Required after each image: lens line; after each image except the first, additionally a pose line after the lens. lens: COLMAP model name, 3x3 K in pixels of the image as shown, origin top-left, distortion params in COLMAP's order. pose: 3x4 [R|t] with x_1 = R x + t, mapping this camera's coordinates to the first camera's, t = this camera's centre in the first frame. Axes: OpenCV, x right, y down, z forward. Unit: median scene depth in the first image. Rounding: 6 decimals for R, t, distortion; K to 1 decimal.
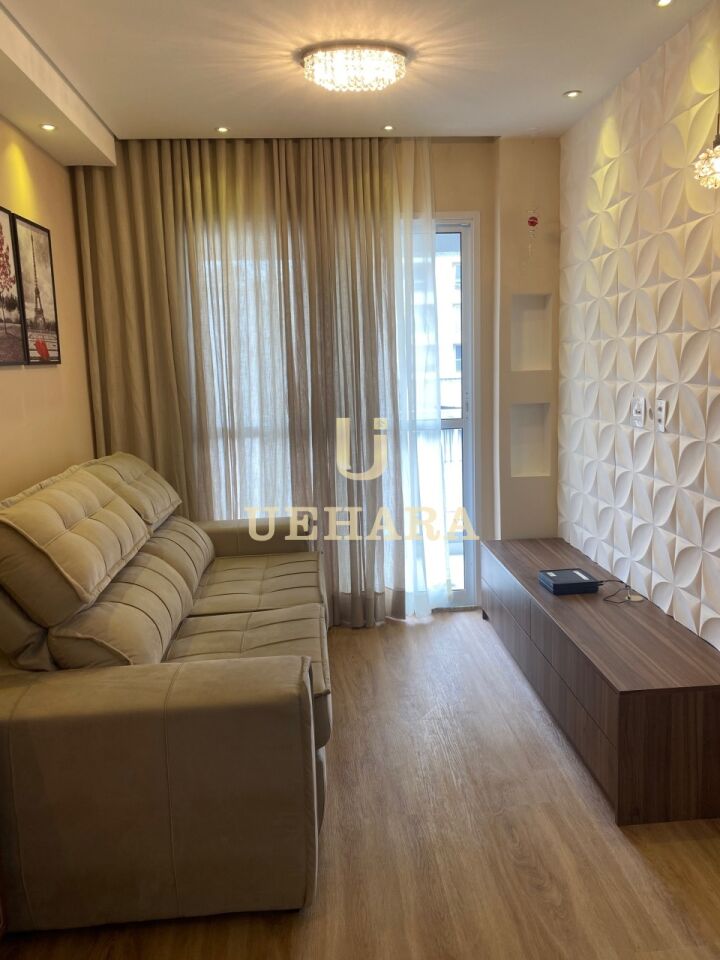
lens RADIAL K [[738.0, 0, 372.2], [0, 738.0, 469.0], [0, 0, 1]] dist [0.034491, -0.041385]
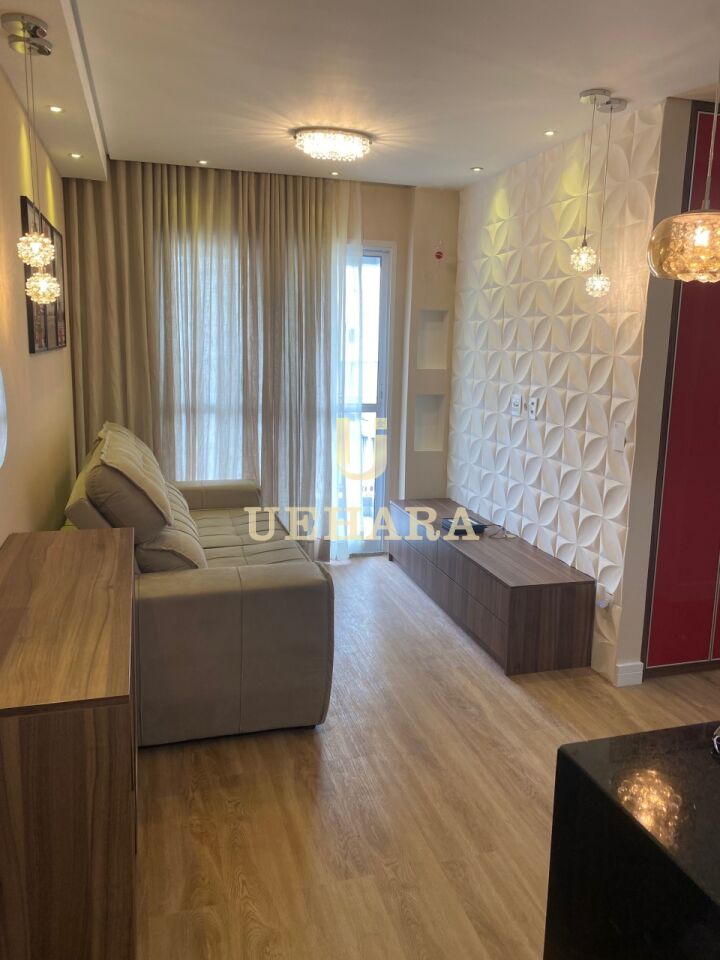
lens RADIAL K [[738.0, 0, 367.7], [0, 738.0, 472.8], [0, 0, 1]] dist [0.034491, -0.041385]
pose [[0.977822, 0.016781, 0.208766, -0.203424], [-0.023236, 0.999324, 0.028504, 0.018499], [-0.208147, -0.032723, 0.977550, -0.311254]]
